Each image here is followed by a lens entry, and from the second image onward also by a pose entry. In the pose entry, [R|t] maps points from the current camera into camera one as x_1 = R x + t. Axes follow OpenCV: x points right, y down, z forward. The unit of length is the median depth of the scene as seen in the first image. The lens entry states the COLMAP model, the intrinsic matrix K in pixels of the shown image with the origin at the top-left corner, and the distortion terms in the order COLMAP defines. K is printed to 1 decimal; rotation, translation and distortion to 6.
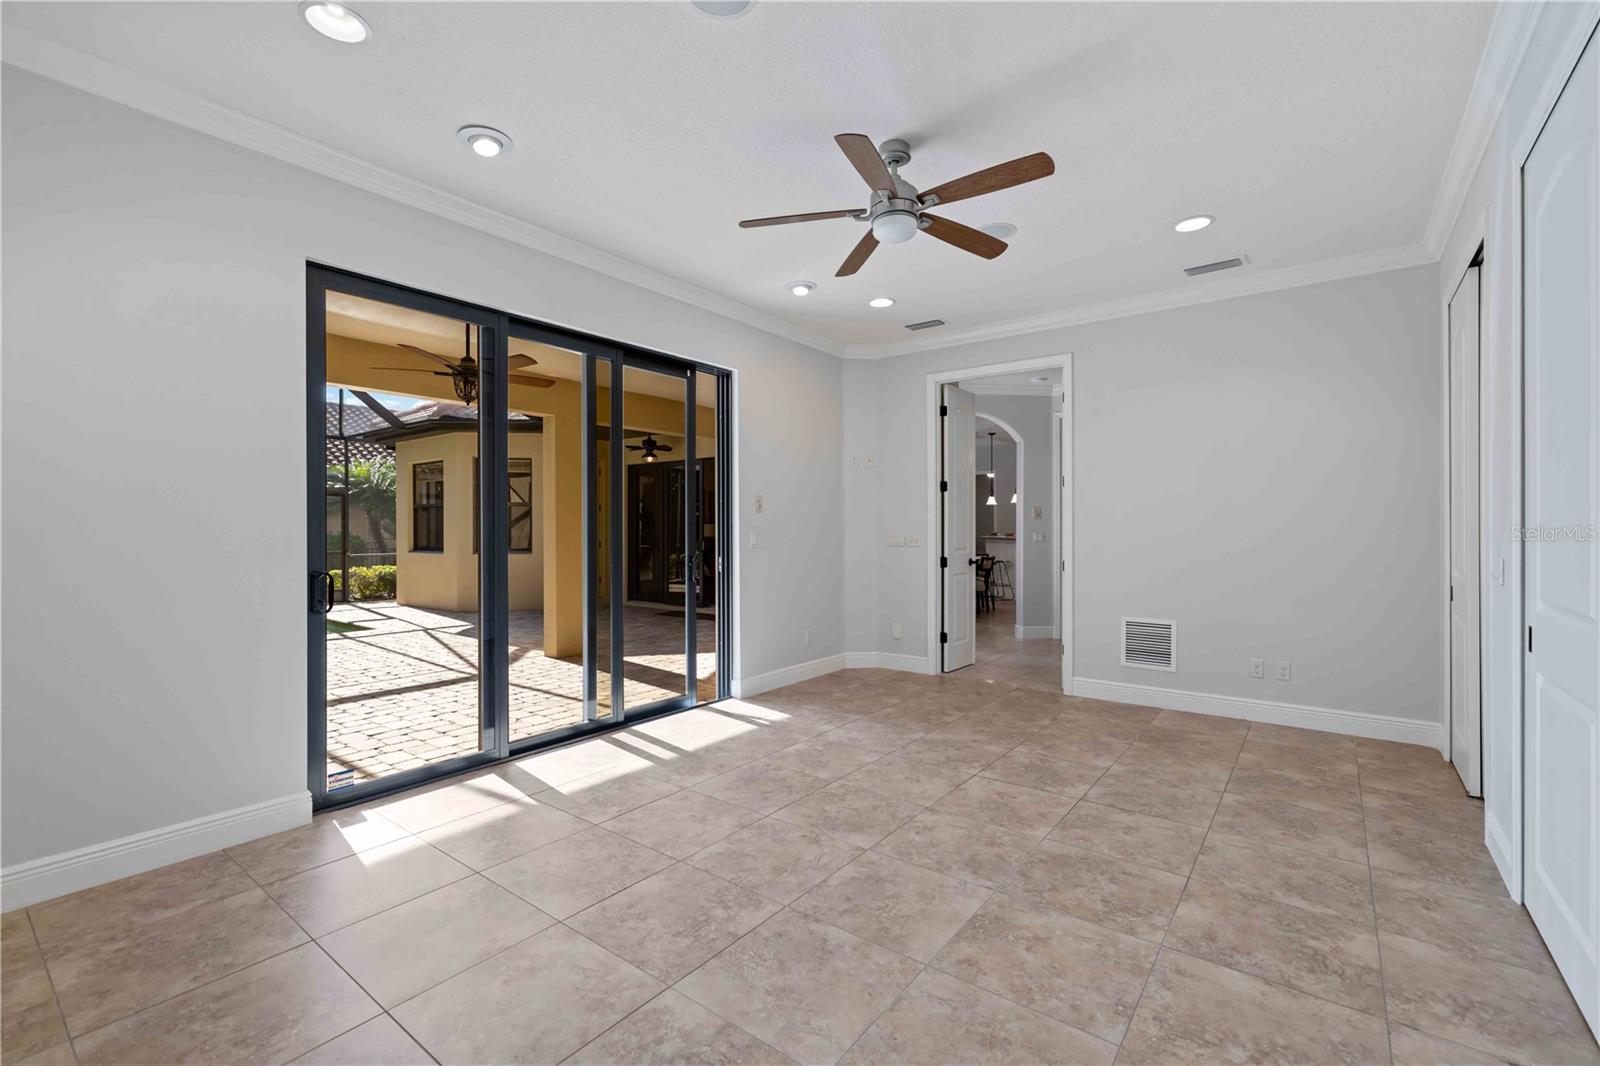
lens RADIAL K [[695.2, 0, 795.3], [0, 695.2, 529.5], [0, 0, 1]] dist [-0.002530, 0.001577]
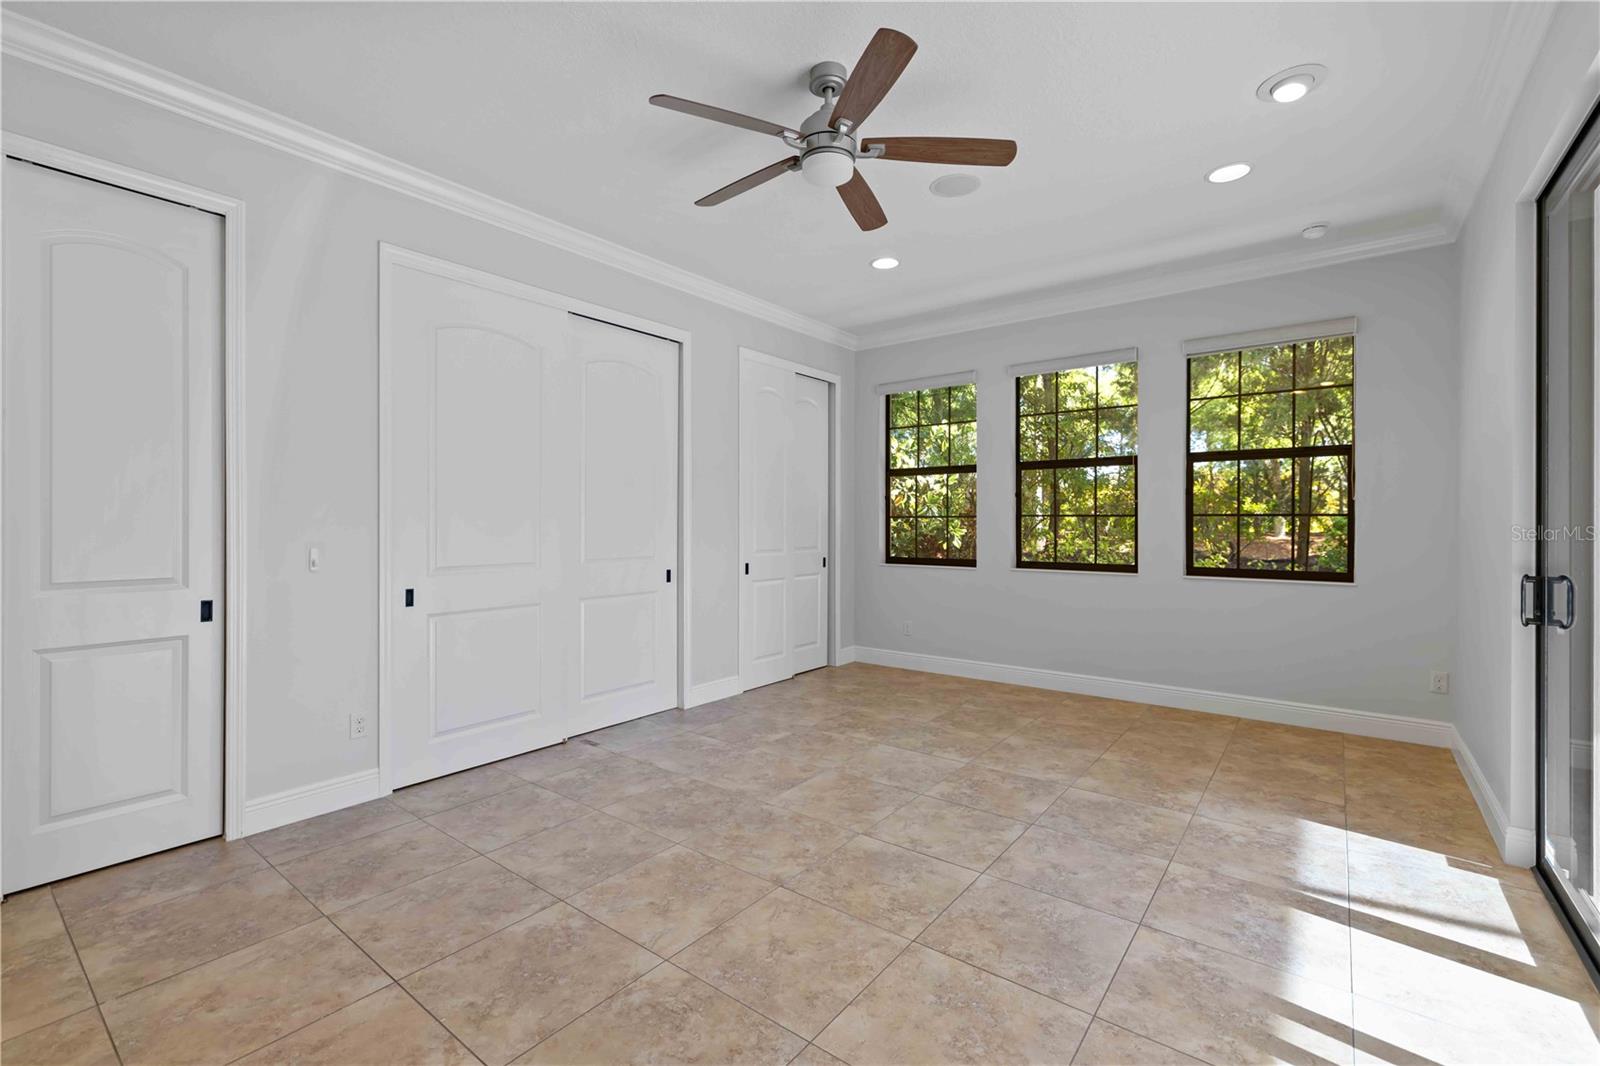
lens RADIAL K [[695.2, 0, 792.9], [0, 695.2, 529.8], [0, 0, 1]] dist [-0.002530, 0.001577]
pose [[-0.999961, 0.000084, 0.008867, 0.182940], [0.000179, 0.999942, 0.010725, -0.001434], [-0.008865, 0.010726, -0.999903, 1.887785]]
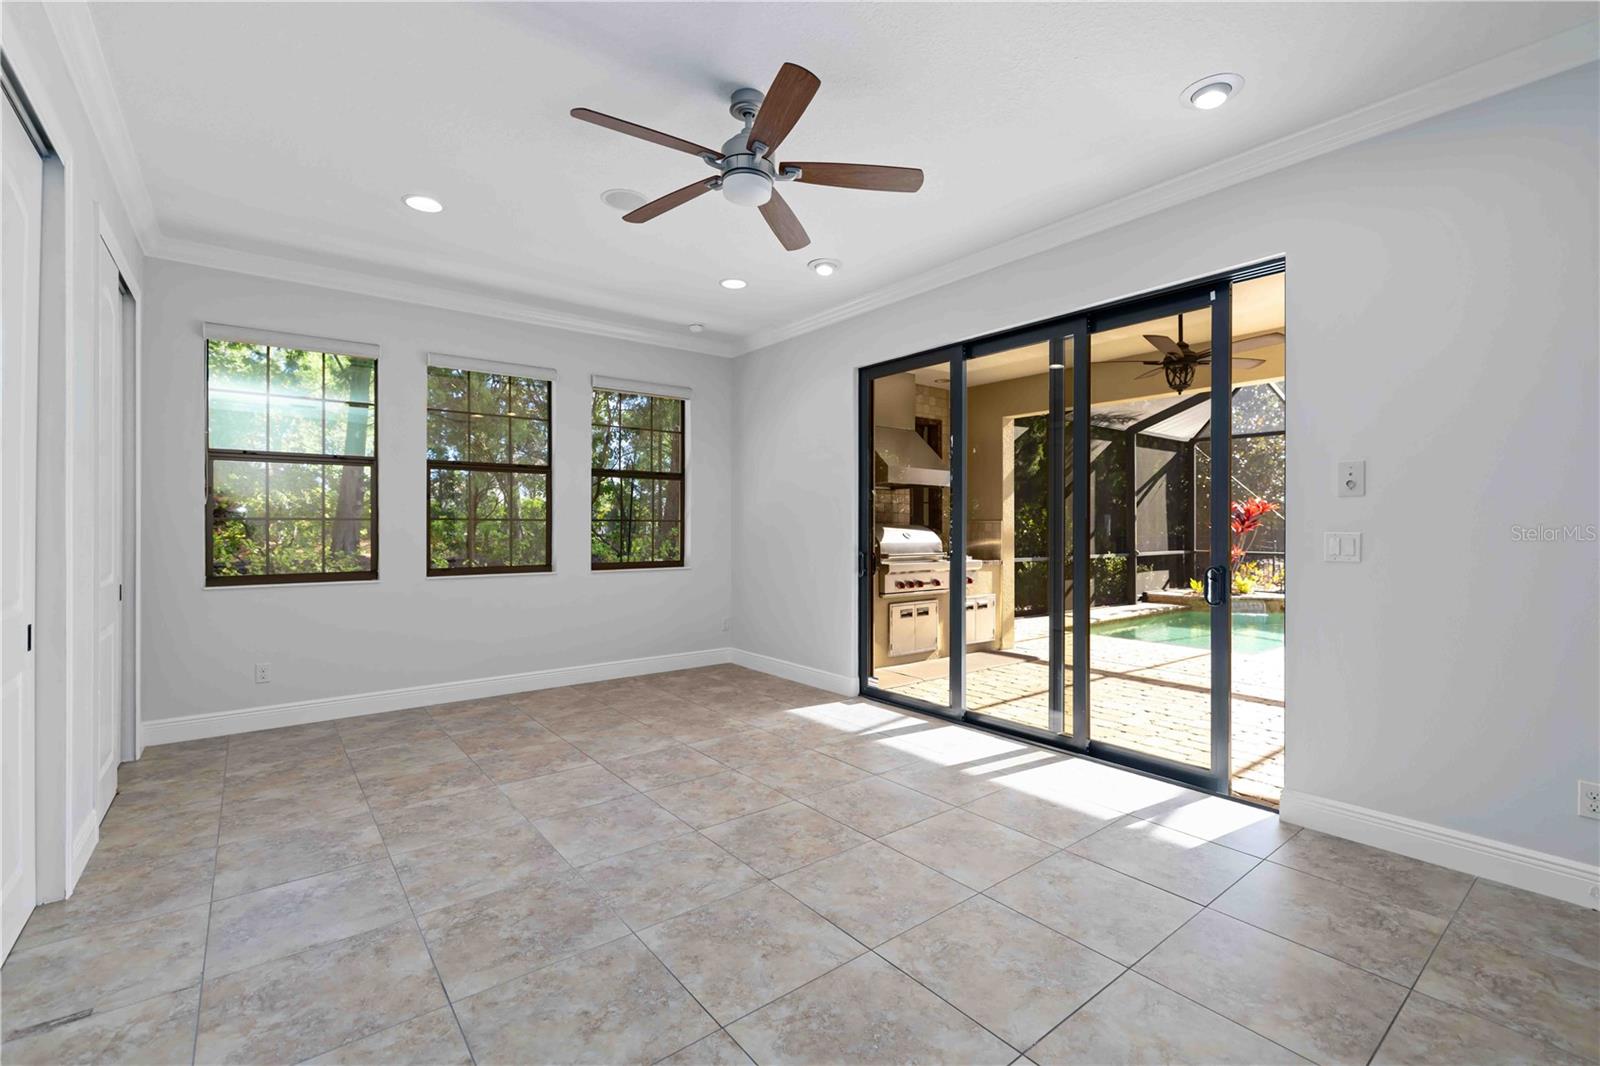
lens RADIAL K [[695.2, 0, 802.2], [0, 695.2, 532.2], [0, 0, 1]] dist [-0.002530, 0.001577]
pose [[-0.243036, 0.008780, -0.969977, 1.011784], [-0.001136, 0.999956, 0.009336, -0.002824], [0.970017, 0.003371, -0.243016, 1.314065]]
